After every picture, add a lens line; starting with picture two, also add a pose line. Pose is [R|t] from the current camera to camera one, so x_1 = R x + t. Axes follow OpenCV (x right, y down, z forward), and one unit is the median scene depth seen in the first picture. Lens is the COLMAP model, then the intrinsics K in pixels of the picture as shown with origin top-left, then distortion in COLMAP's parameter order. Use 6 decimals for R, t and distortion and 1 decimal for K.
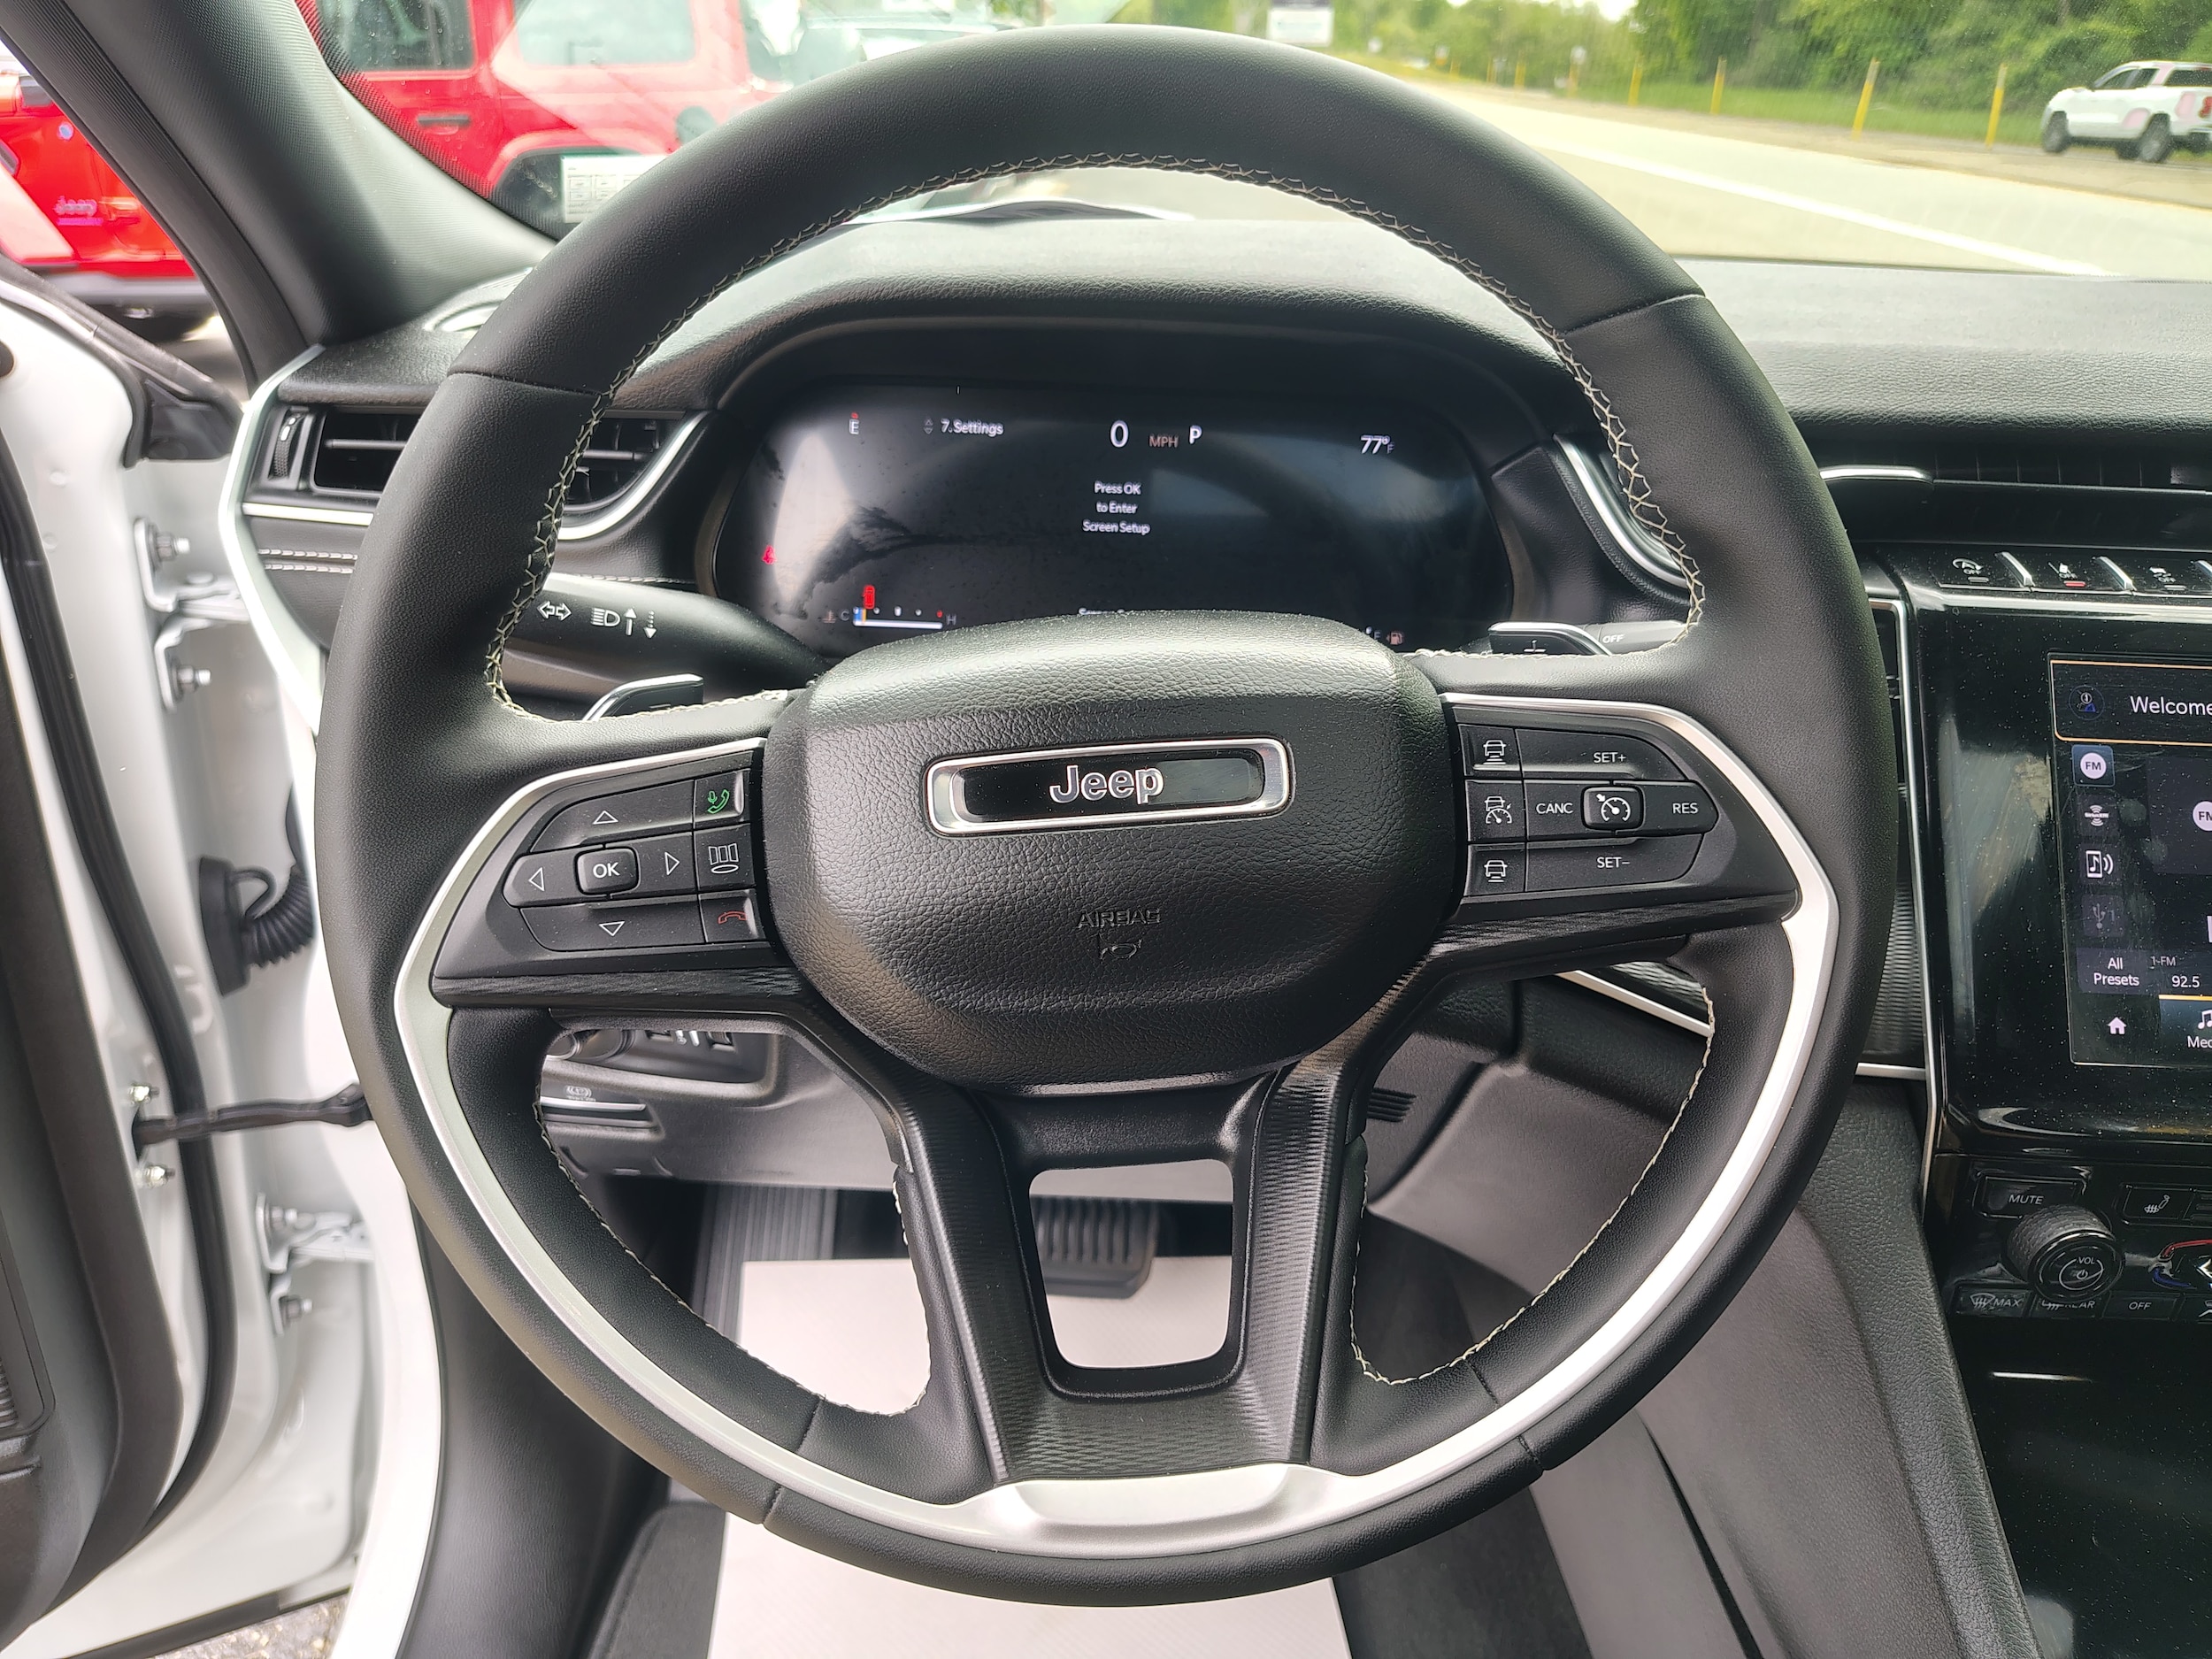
lens RADIAL K [[1626.4, 0, 1089.9], [0, 1626.4, 870.3], [0, 0, 1]] dist [-0.051141, 0.039301]
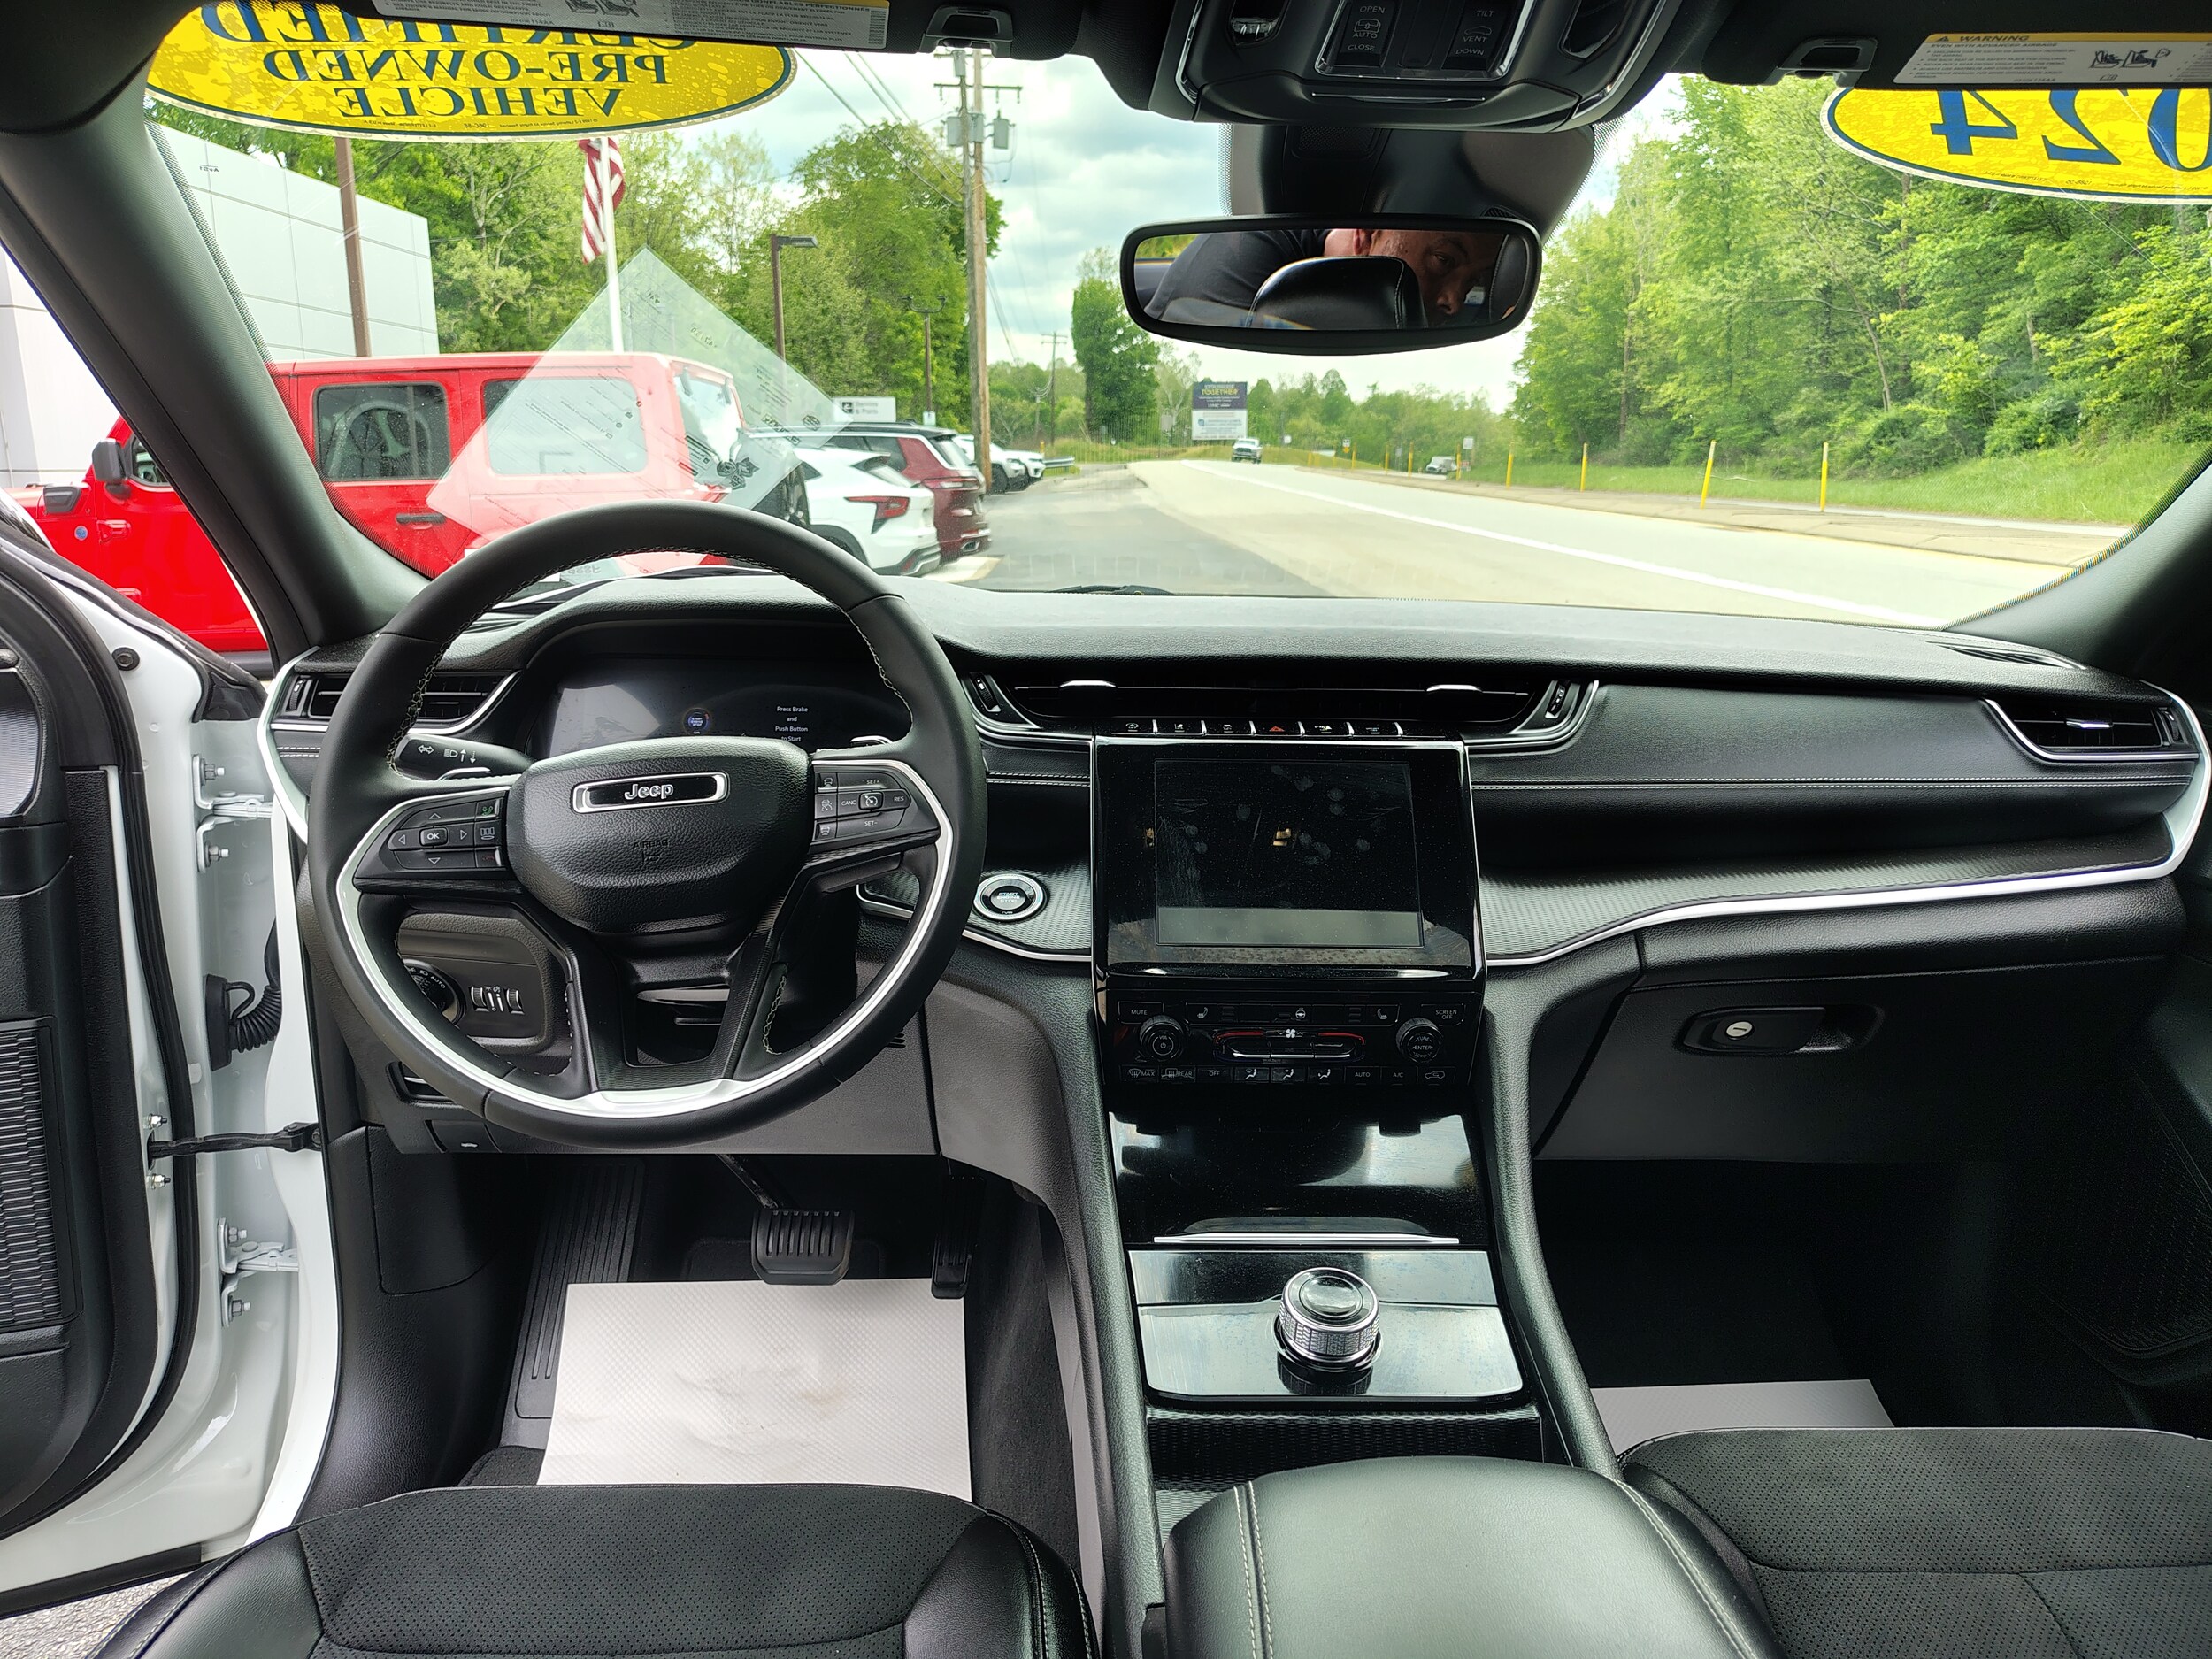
lens RADIAL K [[1638.6, 0, 1106.0], [0, 1638.6, 829.5], [0, 0, 1]] dist [0.006726, -0.011515]
pose [[0.999103, -0.027768, 0.031968, 0.273717], [0.034609, 0.970477, -0.238696, 0.272301], [-0.024396, 0.239588, 0.970568, -0.609551]]
